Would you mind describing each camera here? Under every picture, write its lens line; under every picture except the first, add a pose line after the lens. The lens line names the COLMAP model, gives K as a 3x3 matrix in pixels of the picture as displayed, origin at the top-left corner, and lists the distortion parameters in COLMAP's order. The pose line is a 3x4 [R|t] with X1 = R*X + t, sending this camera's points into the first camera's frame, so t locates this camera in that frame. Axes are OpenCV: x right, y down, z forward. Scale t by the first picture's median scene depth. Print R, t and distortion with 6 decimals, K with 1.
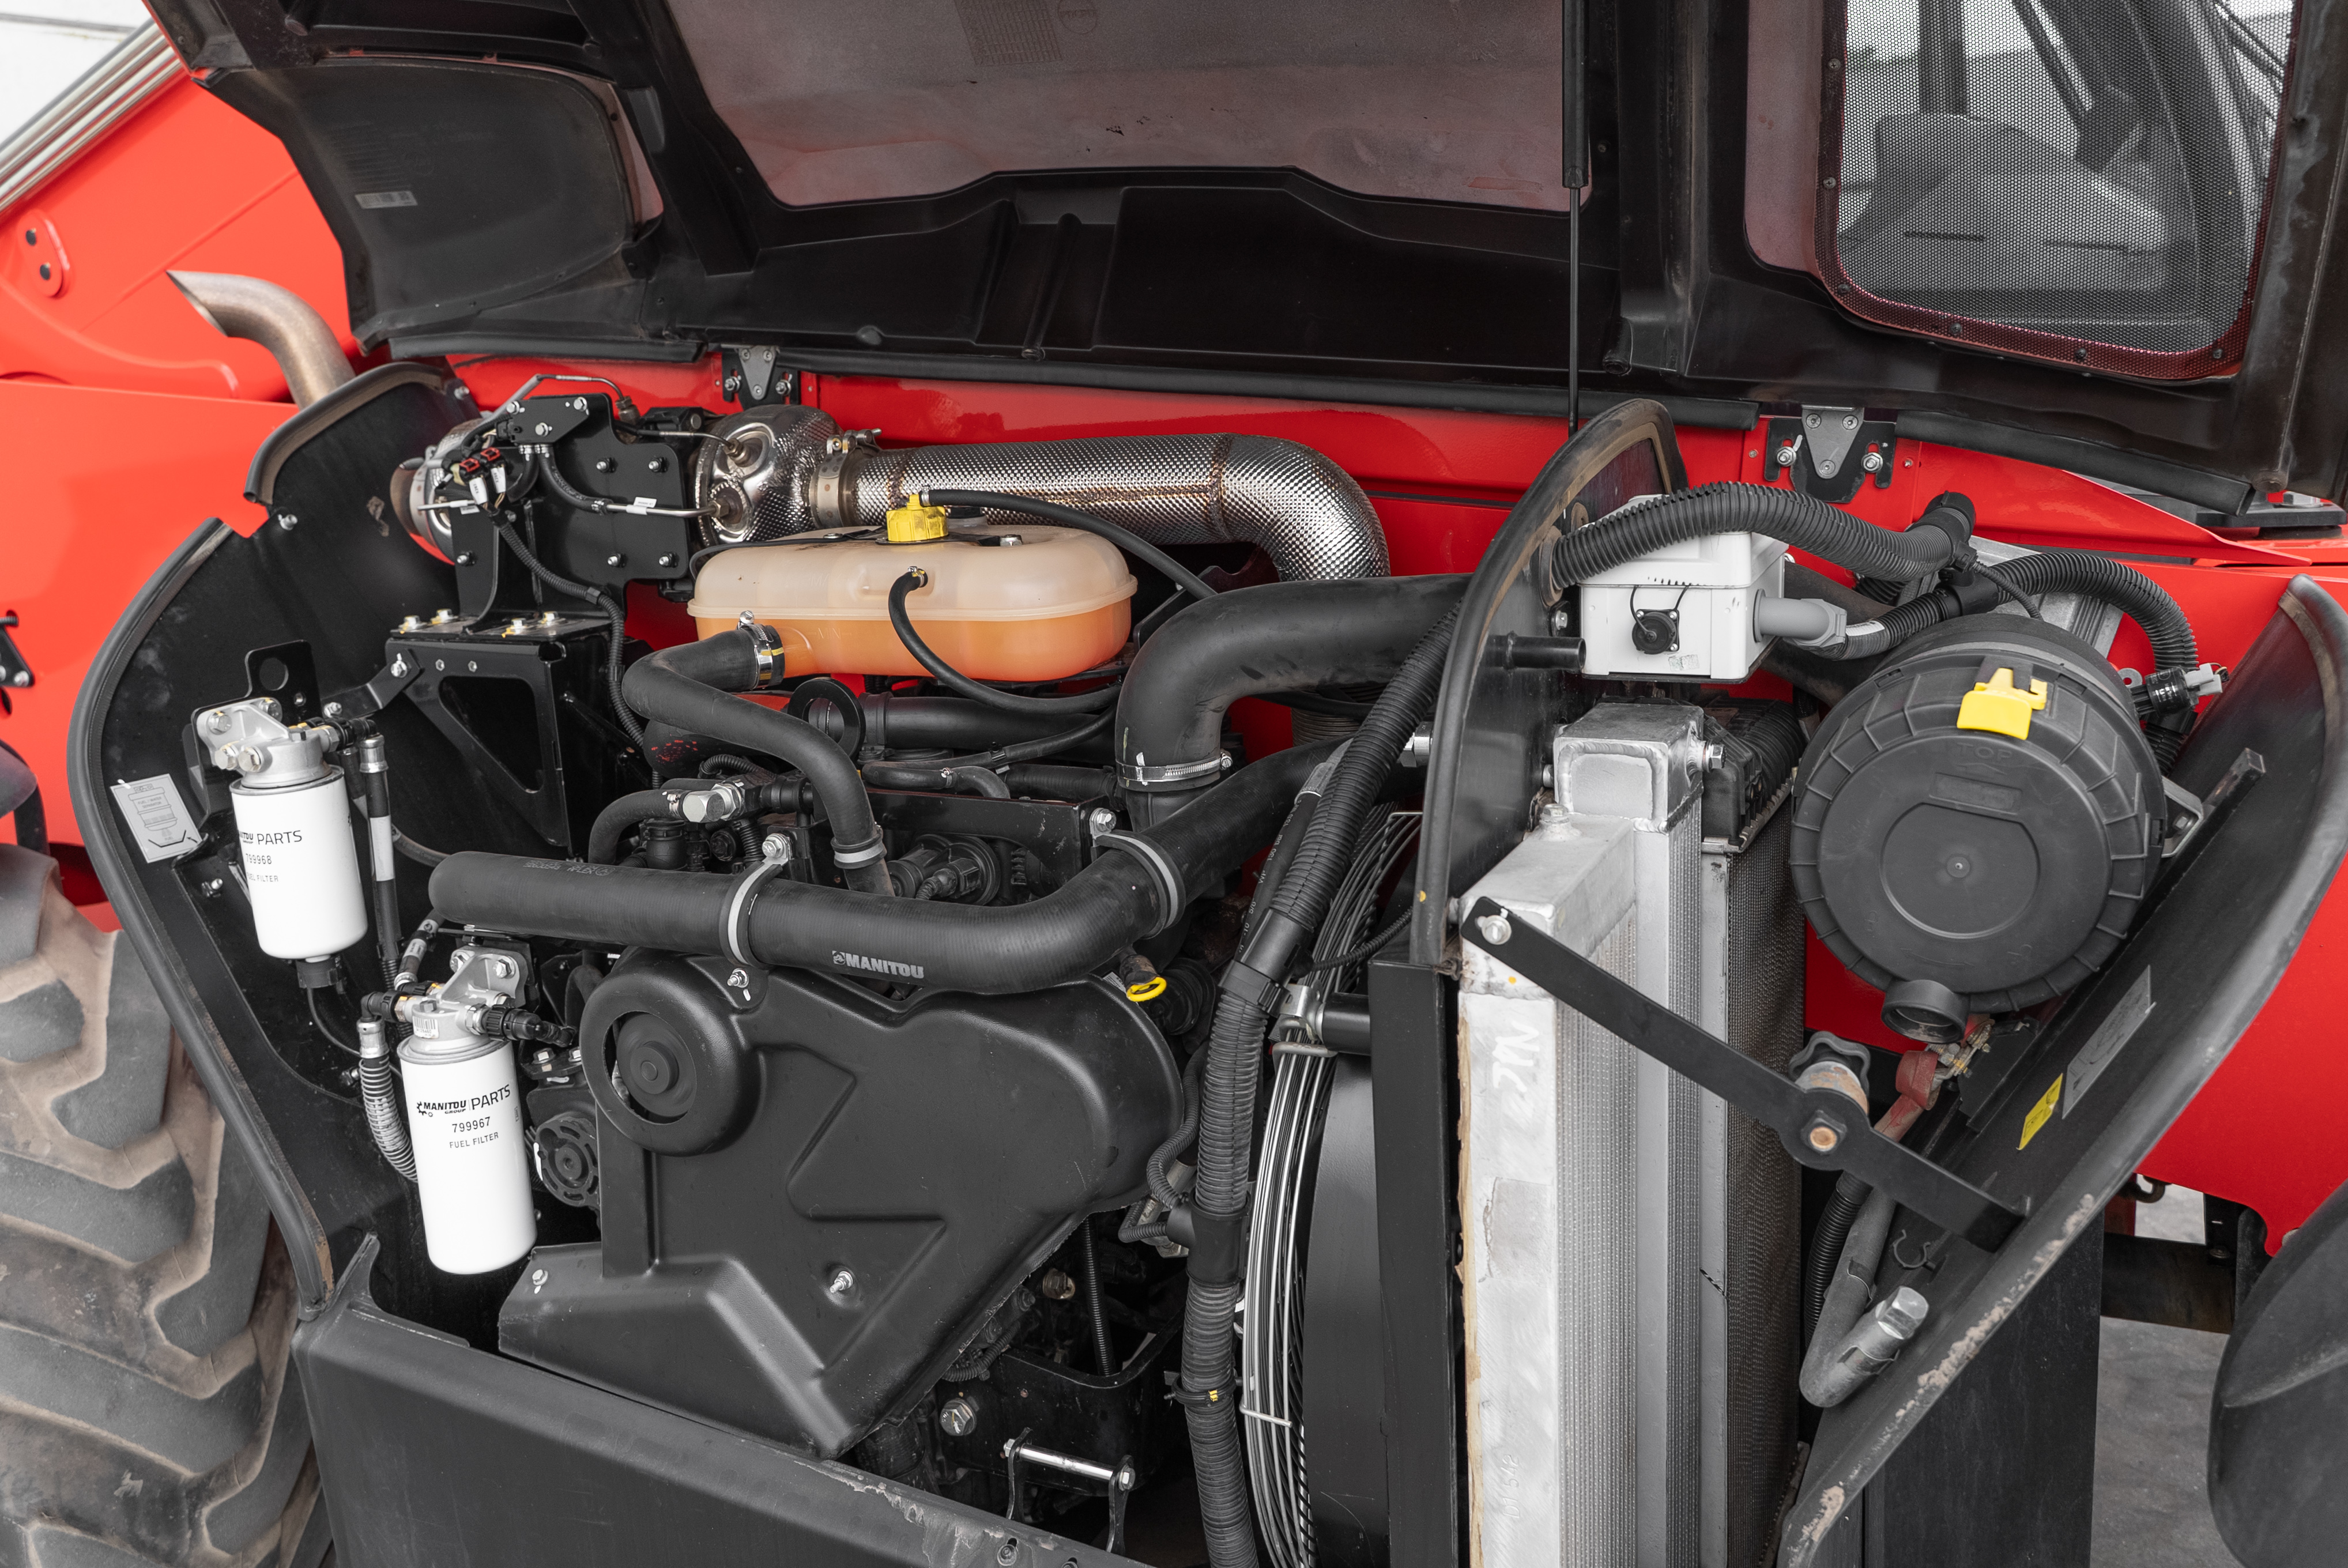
lens RADIAL K [[1995.8, 0, 1174.0], [0, 1995.8, 784.0], [0, 0, 1]] dist [0.009157, -0.019005]
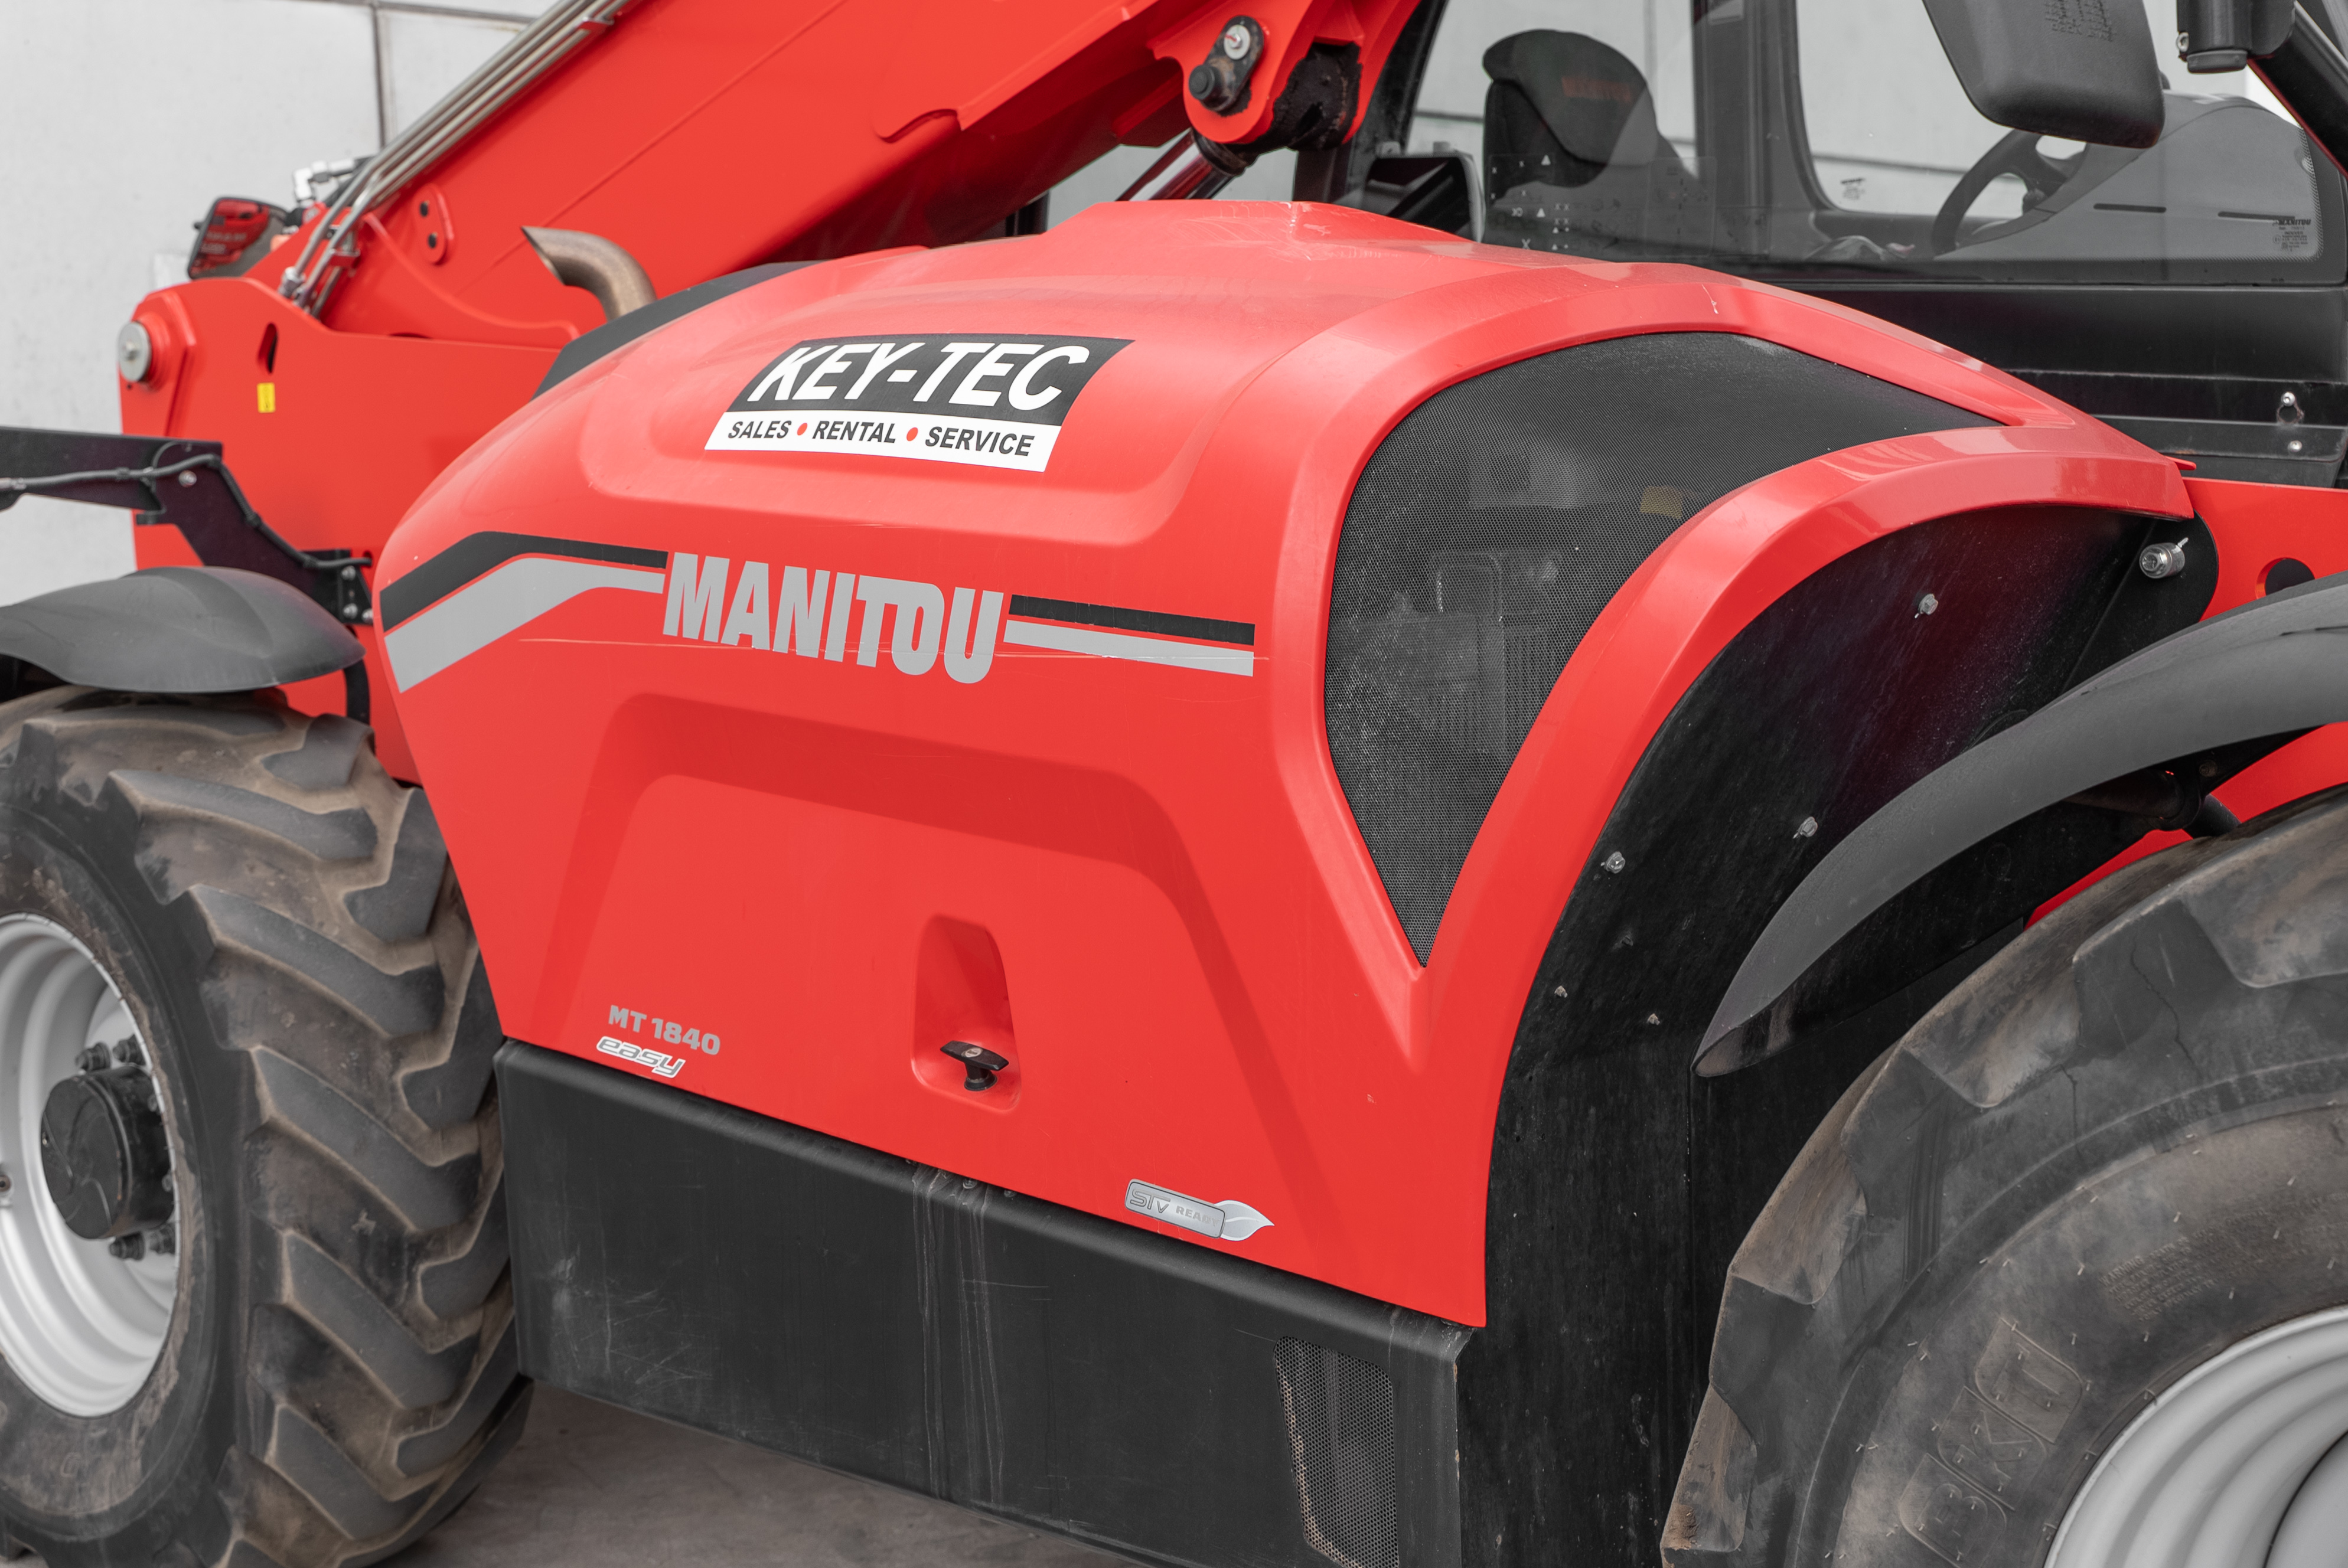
lens RADIAL K [[2997.6, 0, 1164.4], [0, 2997.6, 736.7], [0, 0, 1]] dist [-0.017250, 0.020964]
pose [[0.961885, 0.055711, -0.267720, 0.372744], [-0.087950, 0.990036, -0.109973, 0.216174], [0.258925, 0.129327, 0.957200, -0.580846]]
